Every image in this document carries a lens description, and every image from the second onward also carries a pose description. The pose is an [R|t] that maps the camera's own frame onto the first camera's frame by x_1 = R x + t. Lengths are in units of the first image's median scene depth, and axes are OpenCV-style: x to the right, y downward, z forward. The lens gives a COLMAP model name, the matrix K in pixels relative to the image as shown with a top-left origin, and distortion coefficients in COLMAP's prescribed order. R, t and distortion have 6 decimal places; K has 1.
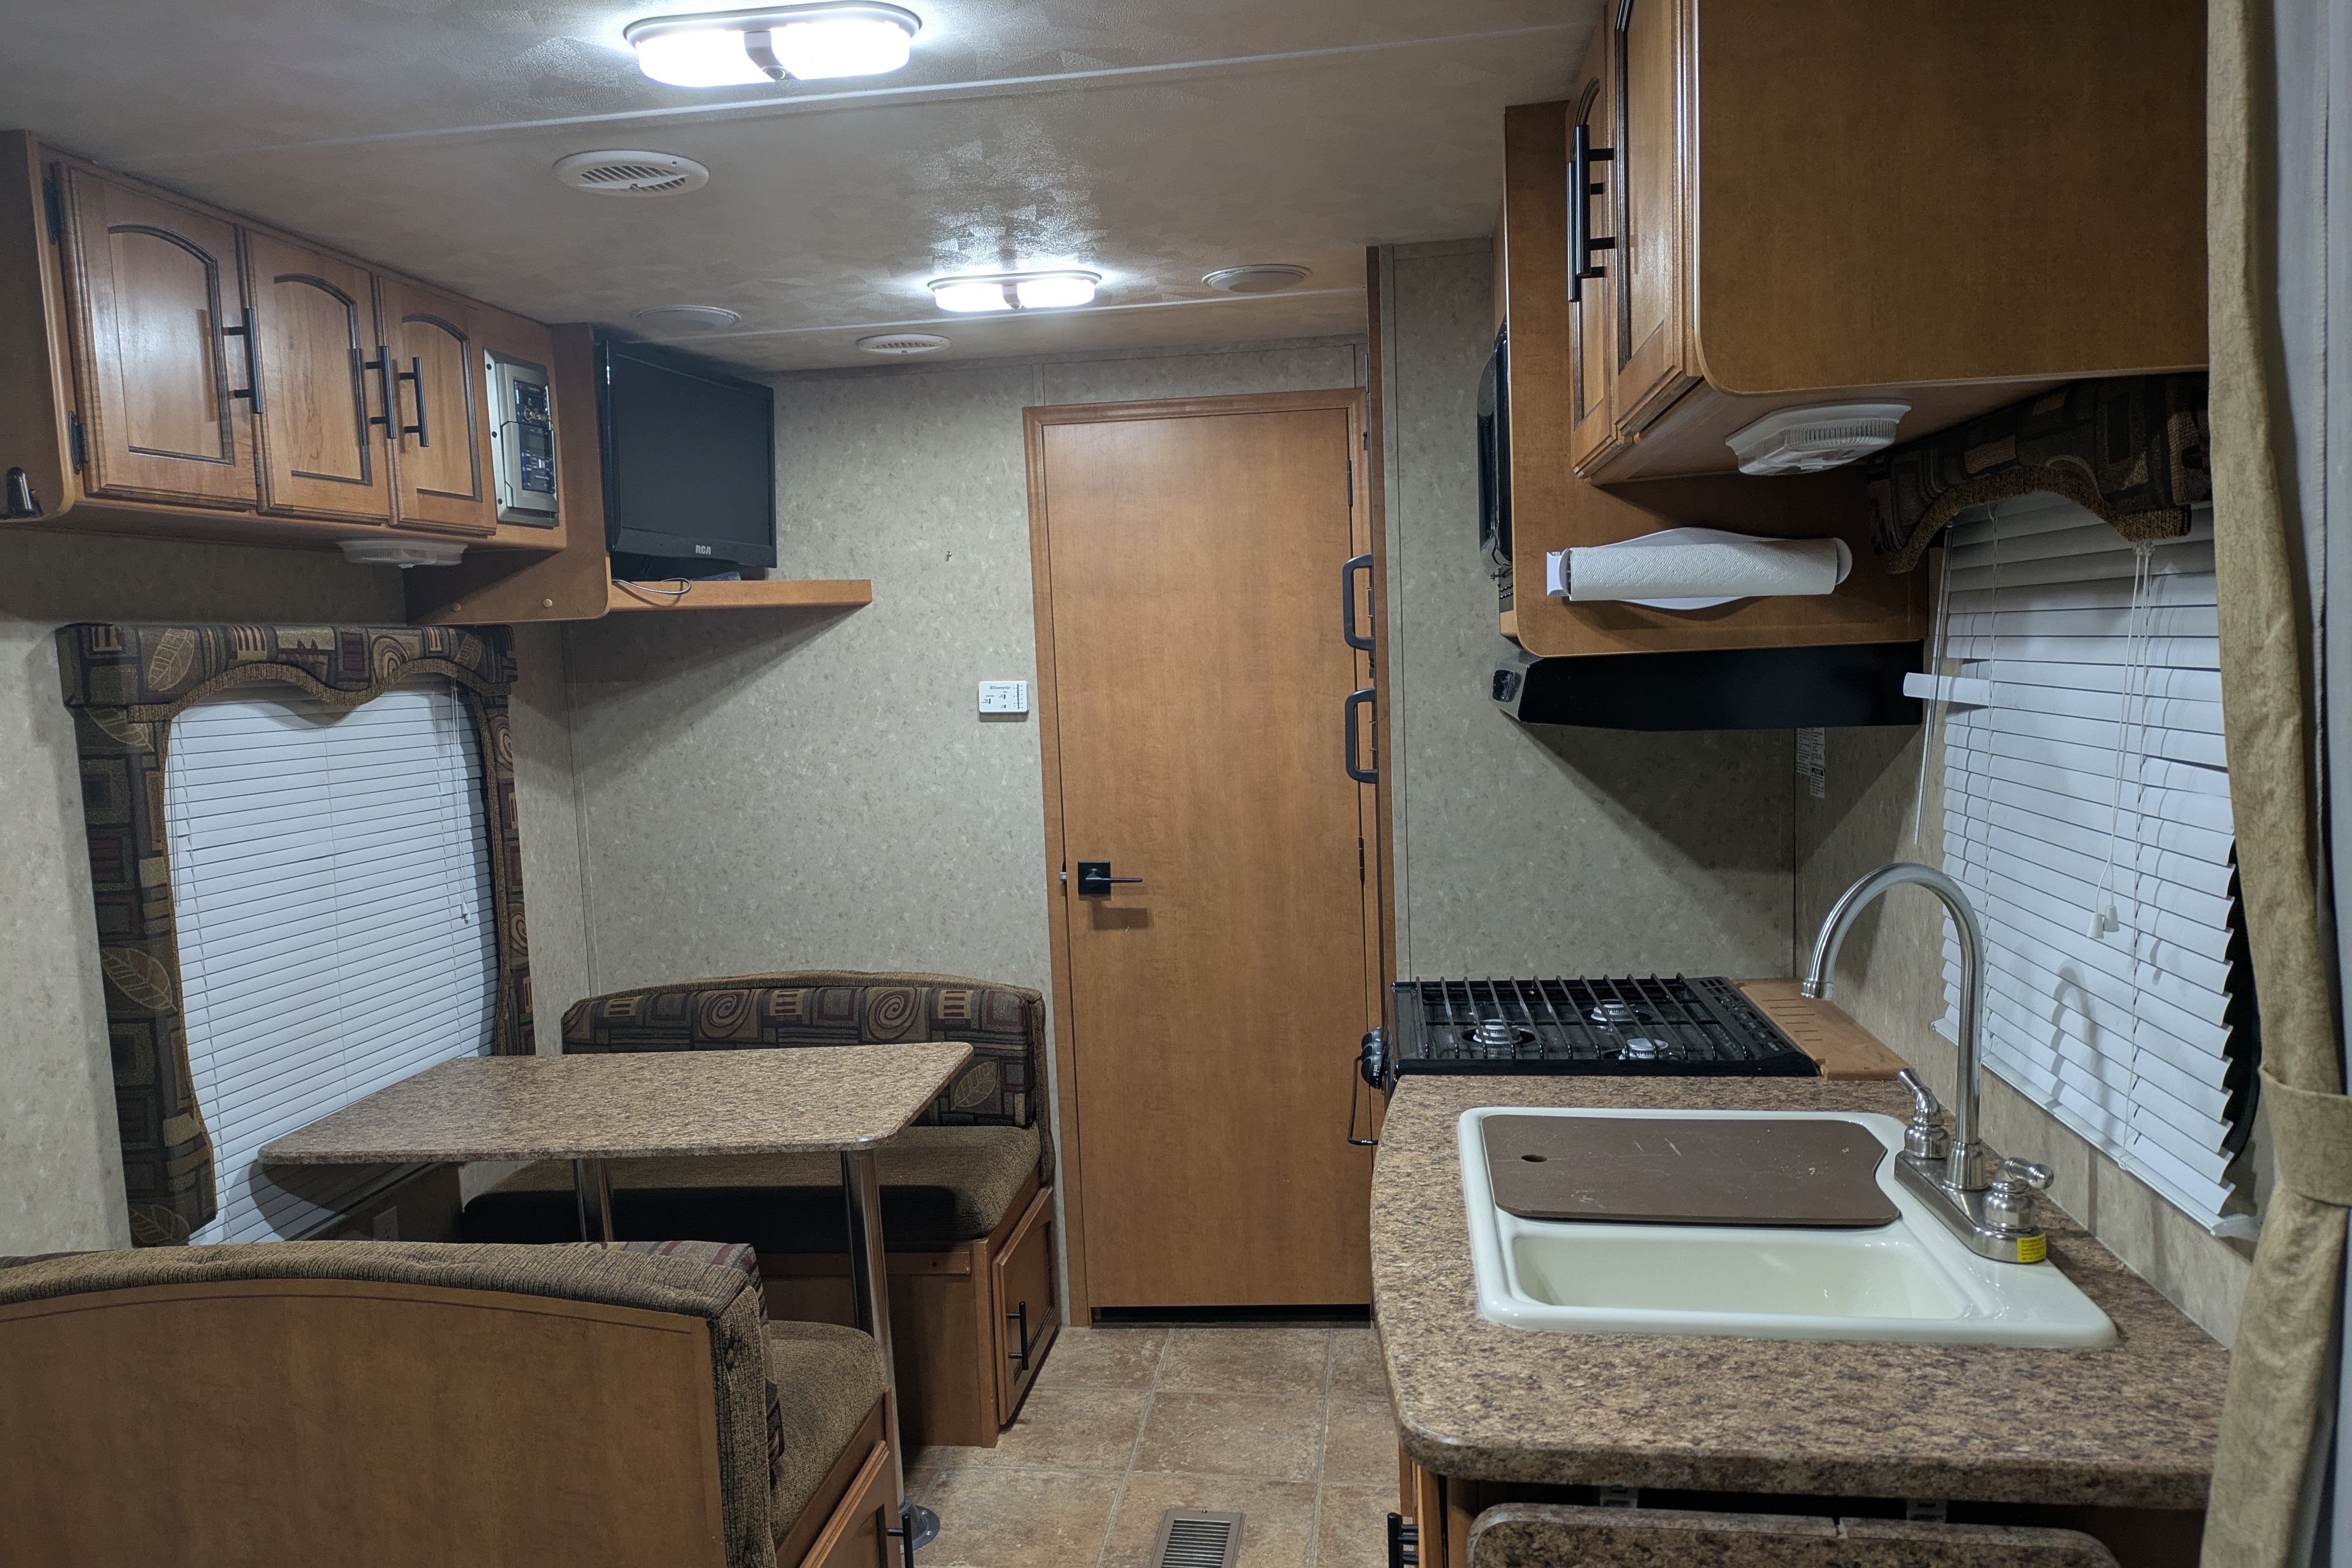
lens RADIAL K [[1679.8, 0, 1174.8], [0, 1679.8, 789.9], [0, 0, 1]] dist [-0.000545, -0.000001]
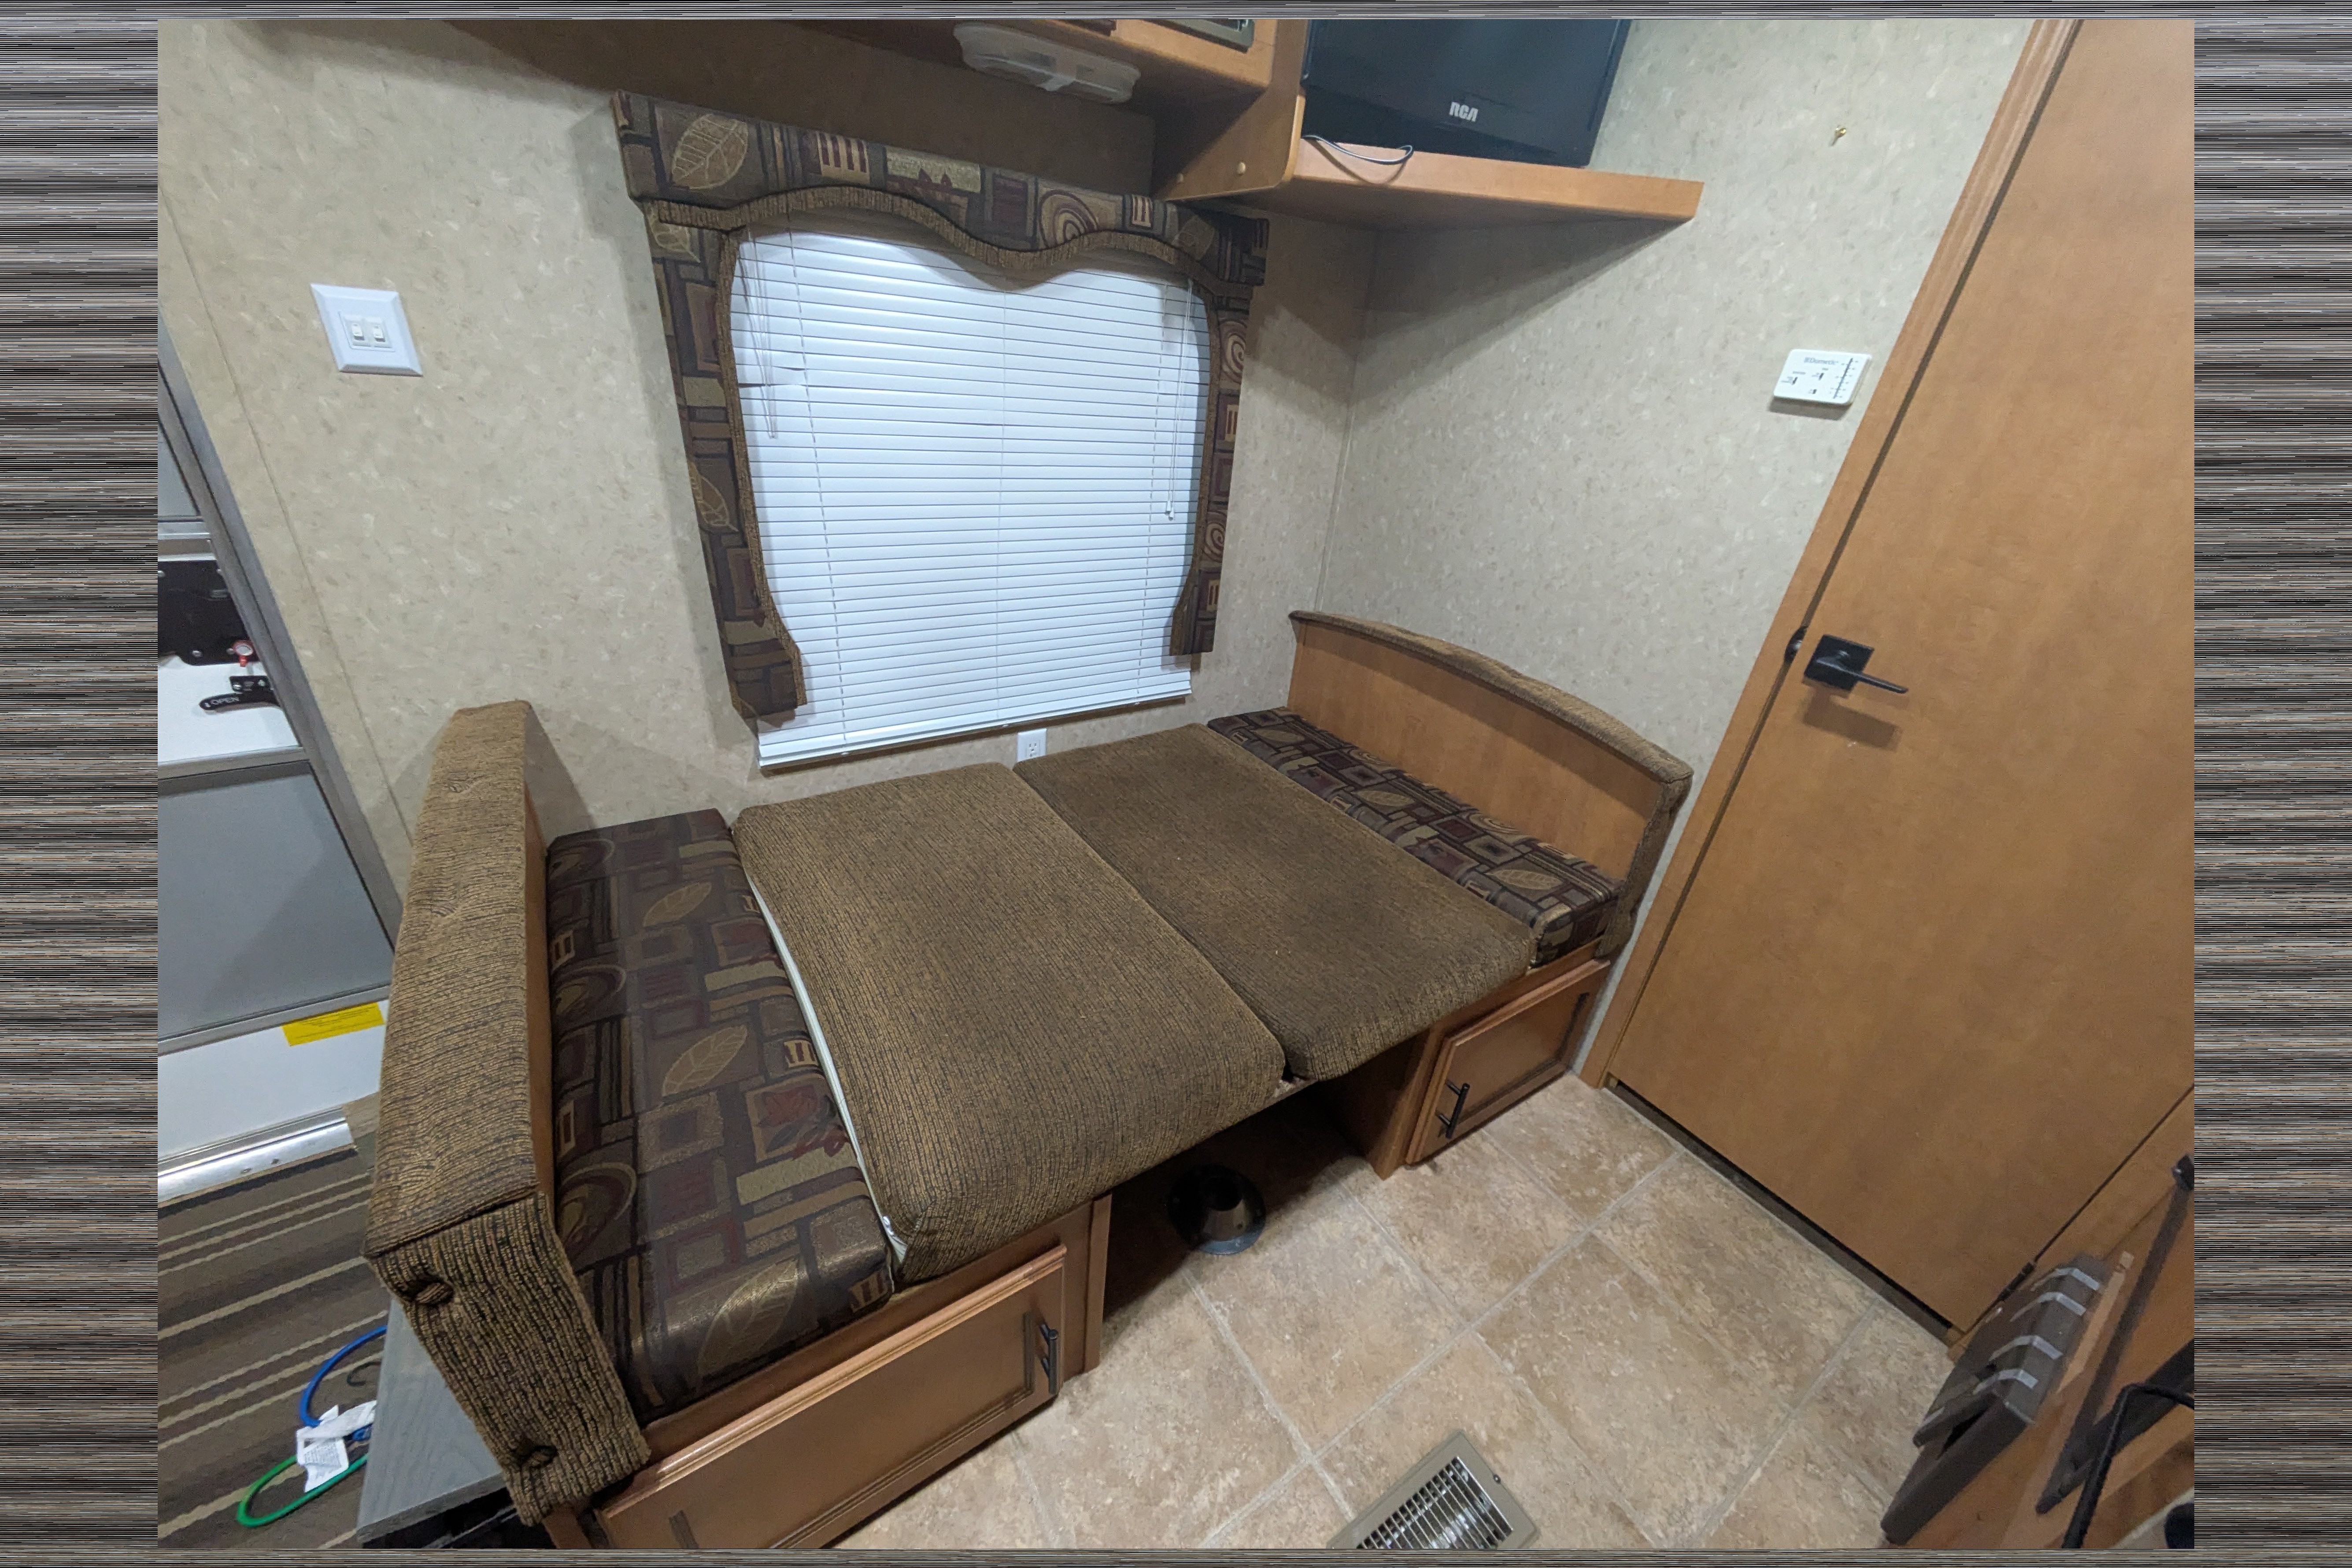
lens RADIAL K [[839.9, 0, 1175.2], [0, 839.9, 790.1], [0, 0, 1]] dist [0.002045, 0.000765]
pose [[0.649804, 0.439764, -0.619969, 0.019292], [-0.175411, 0.880383, 0.440632, -0.011876], [0.739585, -0.177576, 0.649216, 0.589336]]
